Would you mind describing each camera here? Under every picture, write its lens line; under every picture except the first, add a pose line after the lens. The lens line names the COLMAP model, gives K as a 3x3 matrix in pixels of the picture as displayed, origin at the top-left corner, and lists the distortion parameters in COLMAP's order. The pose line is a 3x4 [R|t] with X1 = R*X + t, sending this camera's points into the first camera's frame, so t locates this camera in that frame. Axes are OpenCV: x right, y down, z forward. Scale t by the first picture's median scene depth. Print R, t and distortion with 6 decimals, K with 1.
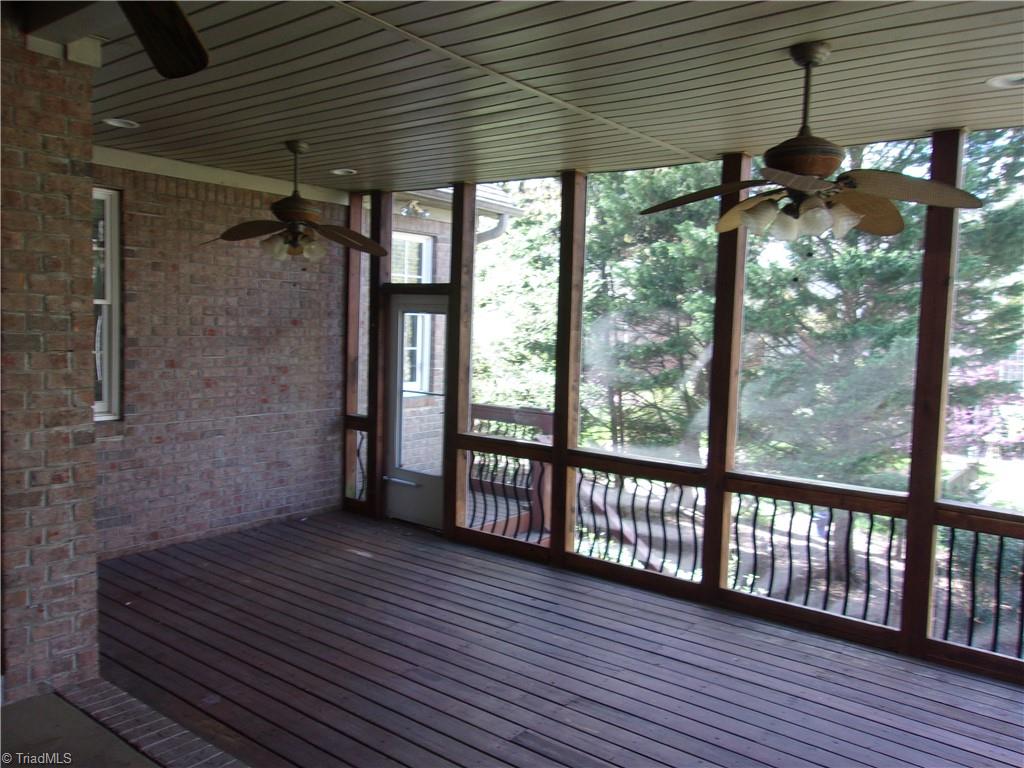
lens RADIAL K [[807.1, 0, 511.1], [0, 807.1, 383.8], [0, 0, 1]] dist [0.001226, 0.011347]
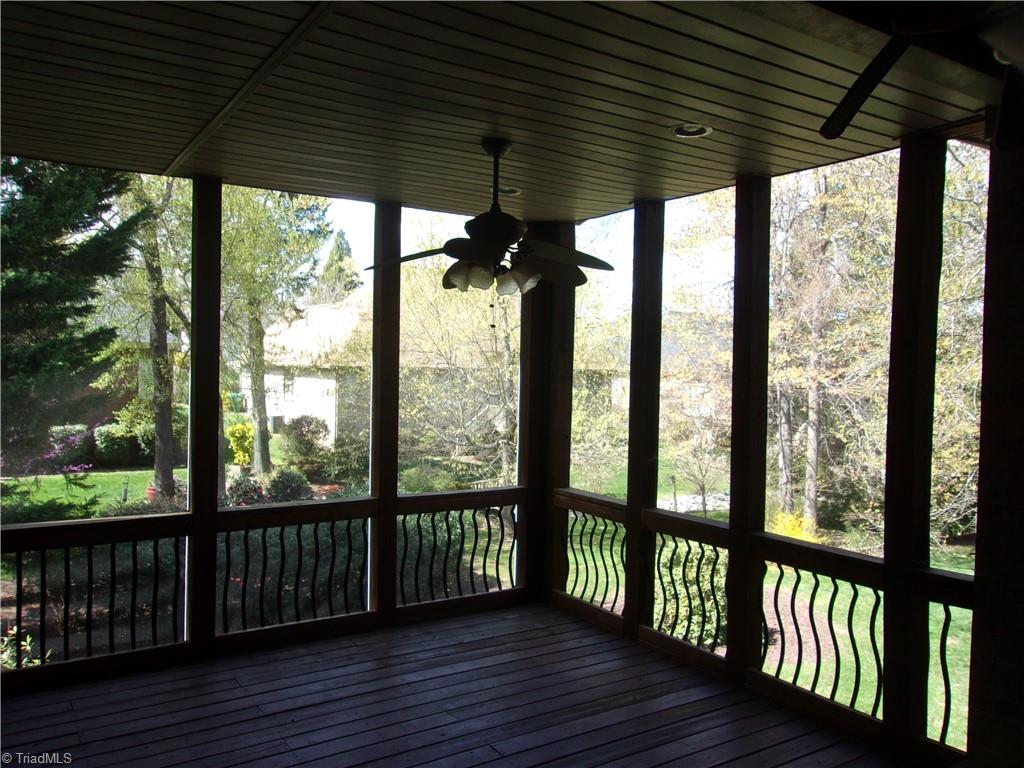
lens RADIAL K [[807.1, 0, 511.4], [0, 807.1, 384.7], [0, 0, 1]] dist [0.001226, 0.011347]
pose [[0.340321, -0.057450, 0.938553, -0.556344], [0.066088, 0.997125, 0.037072, -0.058280], [-0.937984, 0.049411, 0.343139, 0.390870]]
